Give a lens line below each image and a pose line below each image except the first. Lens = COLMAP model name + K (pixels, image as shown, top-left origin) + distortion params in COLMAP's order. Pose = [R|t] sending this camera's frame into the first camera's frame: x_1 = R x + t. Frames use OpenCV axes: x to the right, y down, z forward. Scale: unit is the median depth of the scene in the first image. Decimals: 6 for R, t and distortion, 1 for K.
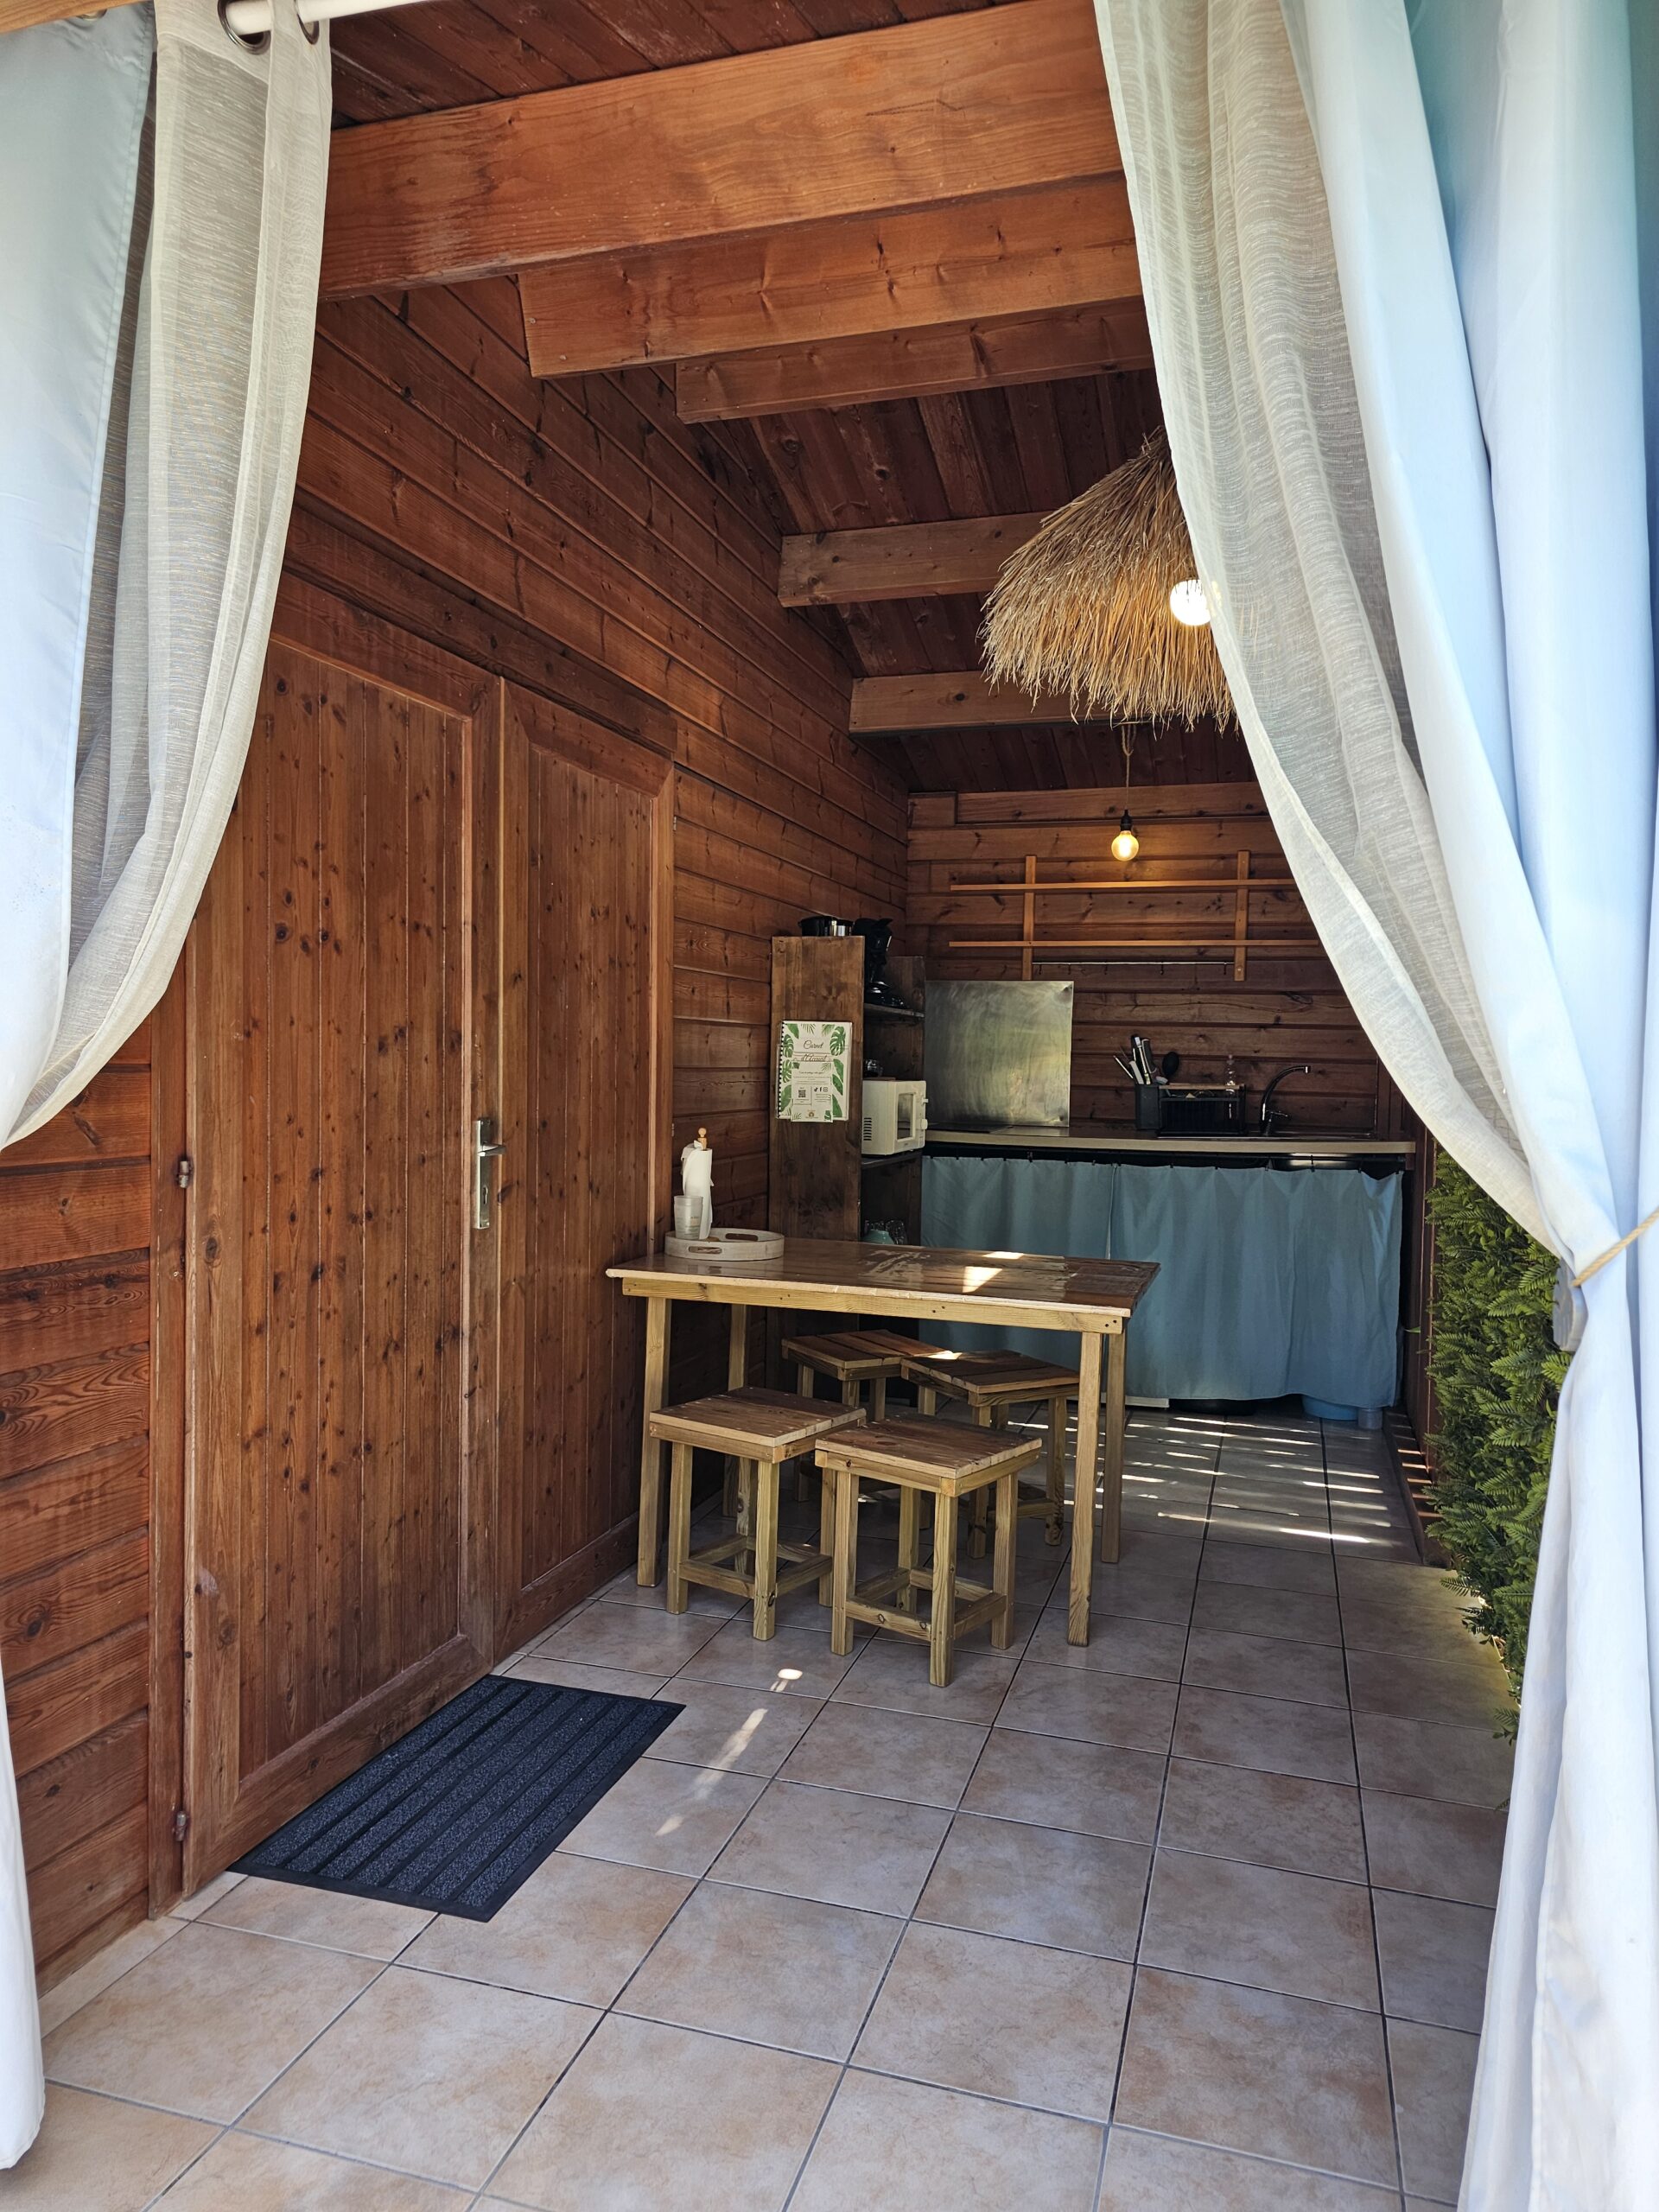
lens RADIAL K [[1476.5, 0, 835.7], [0, 1476.5, 1090.2], [0, 0, 1]] dist [0.028330, -0.028130]
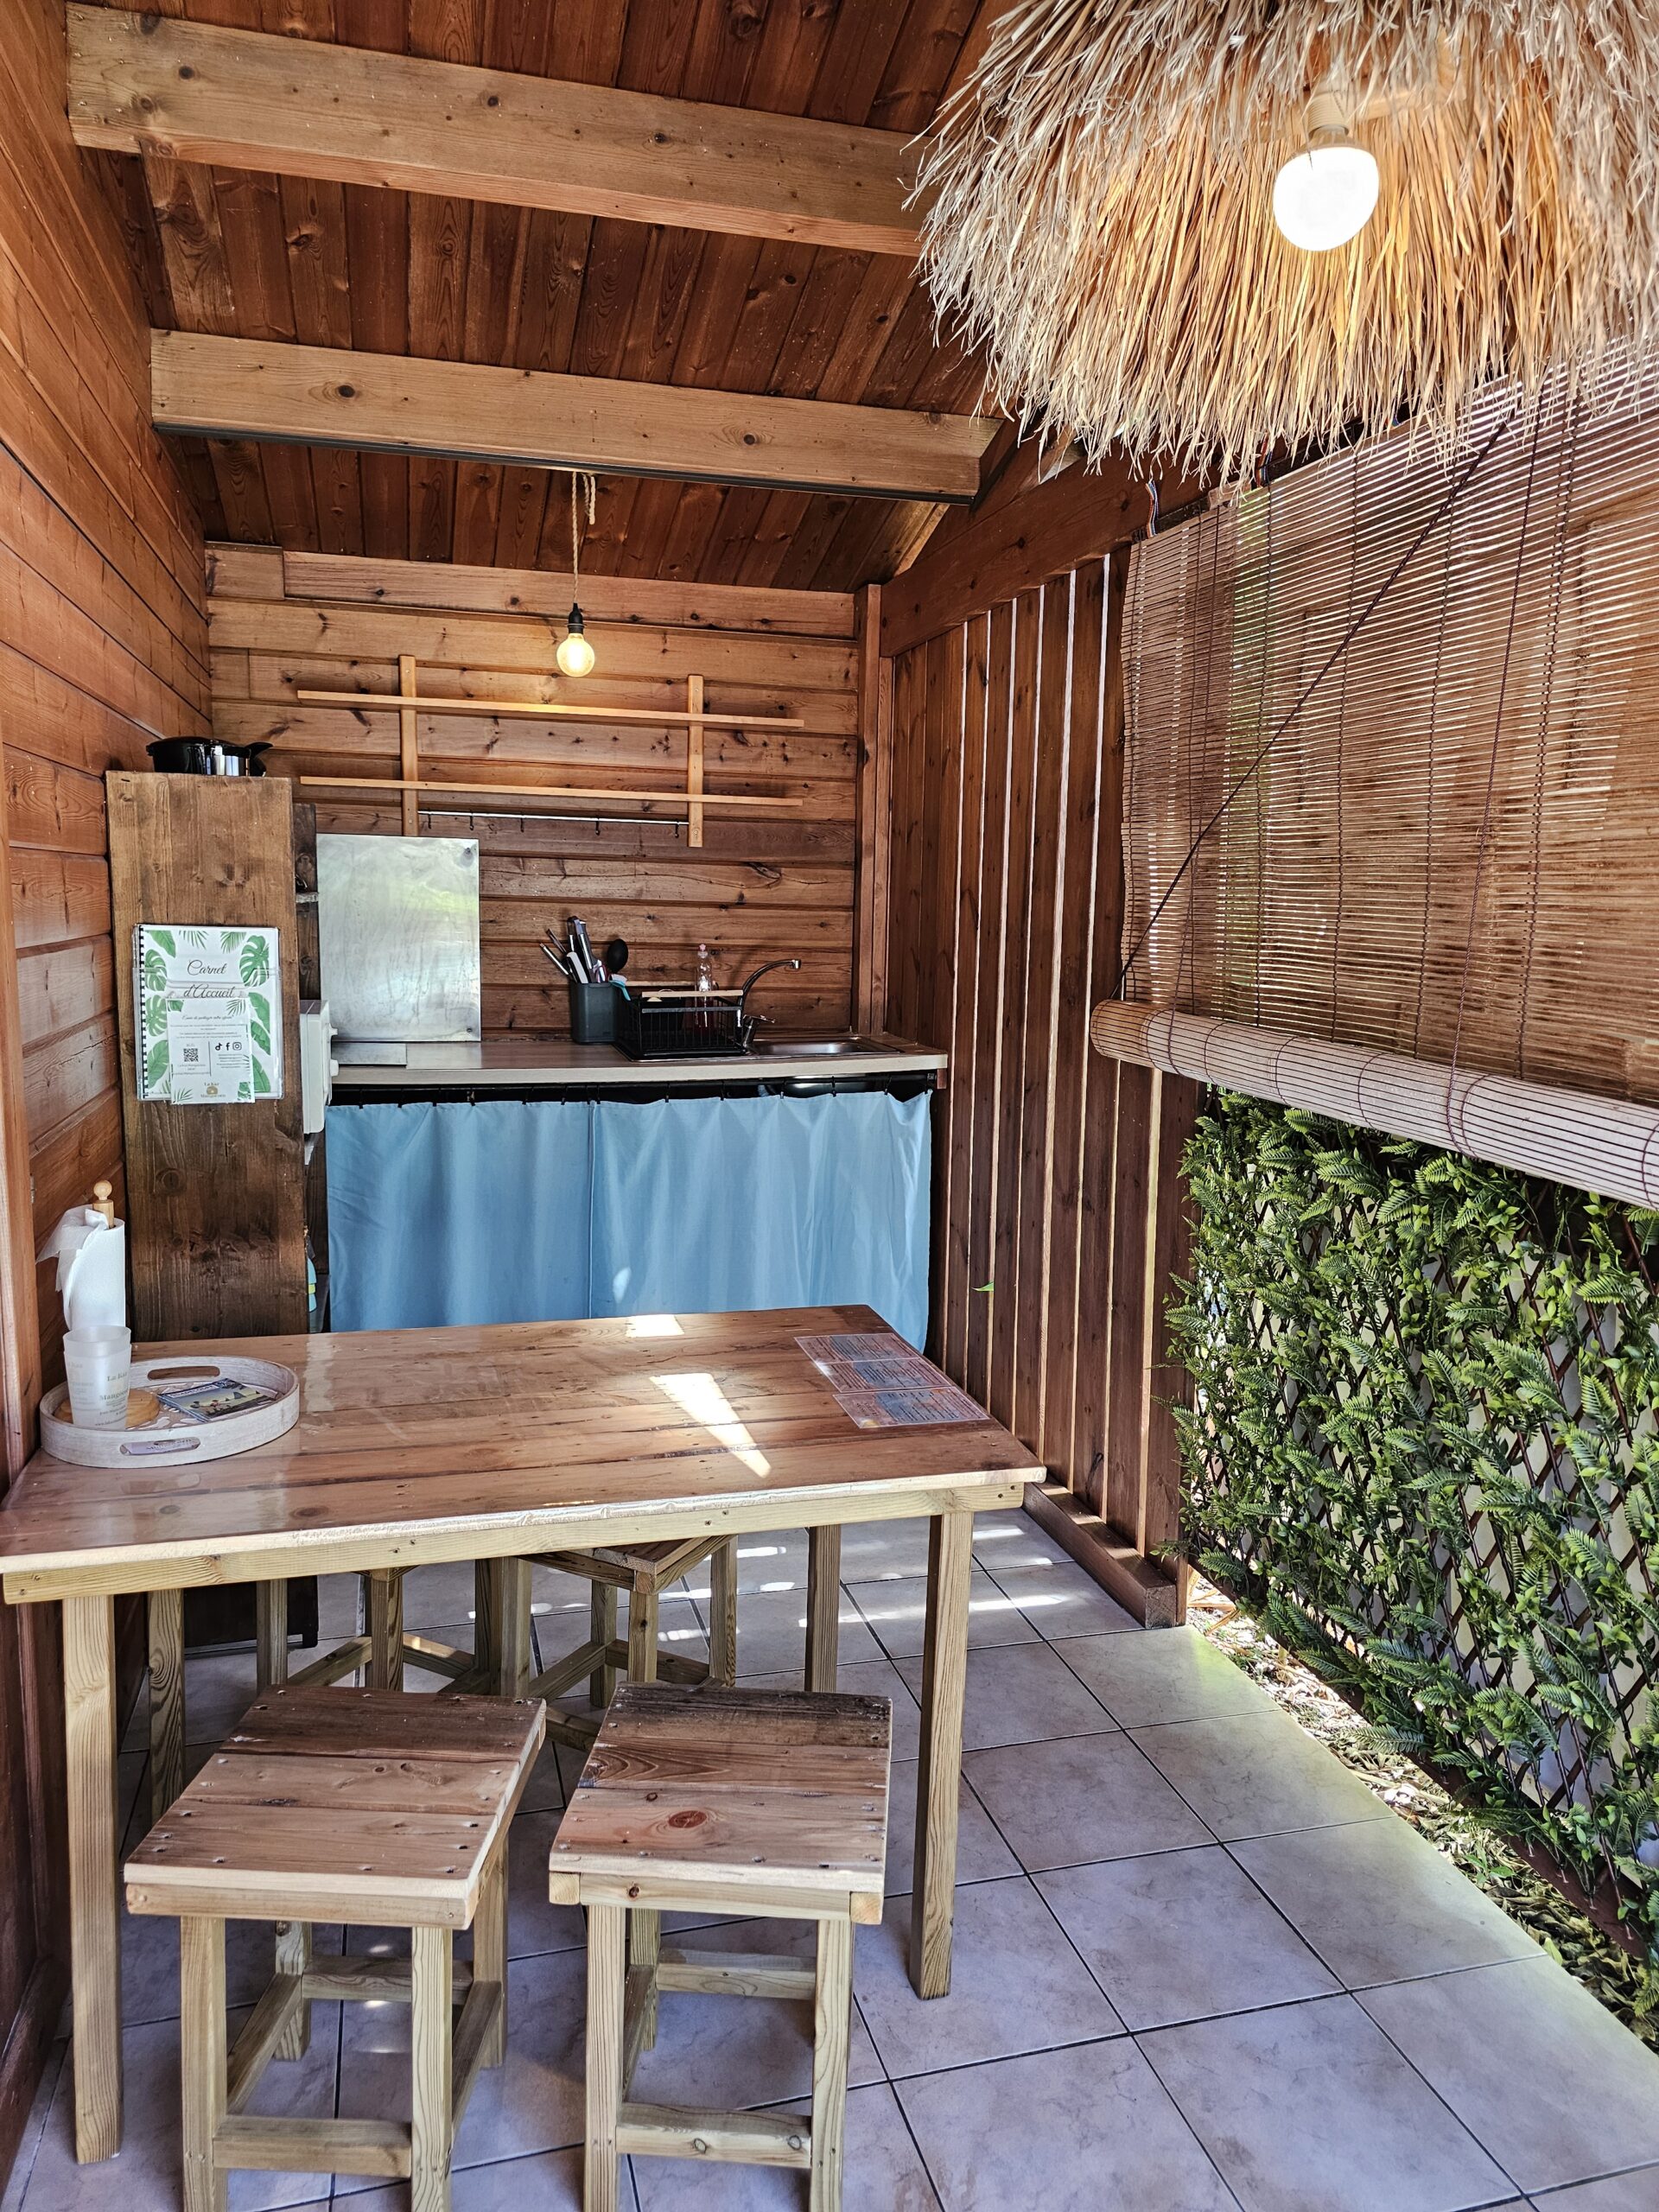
lens RADIAL K [[1476.5, 0, 835.7], [0, 1476.5, 1090.2], [0, 0, 1]] dist [0.028330, -0.028130]
pose [[0.837666, -0.071149, 0.541529, -0.099806], [0.005668, 0.992558, 0.121640, -0.041583], [-0.546154, -0.098824, 0.831835, 0.304908]]
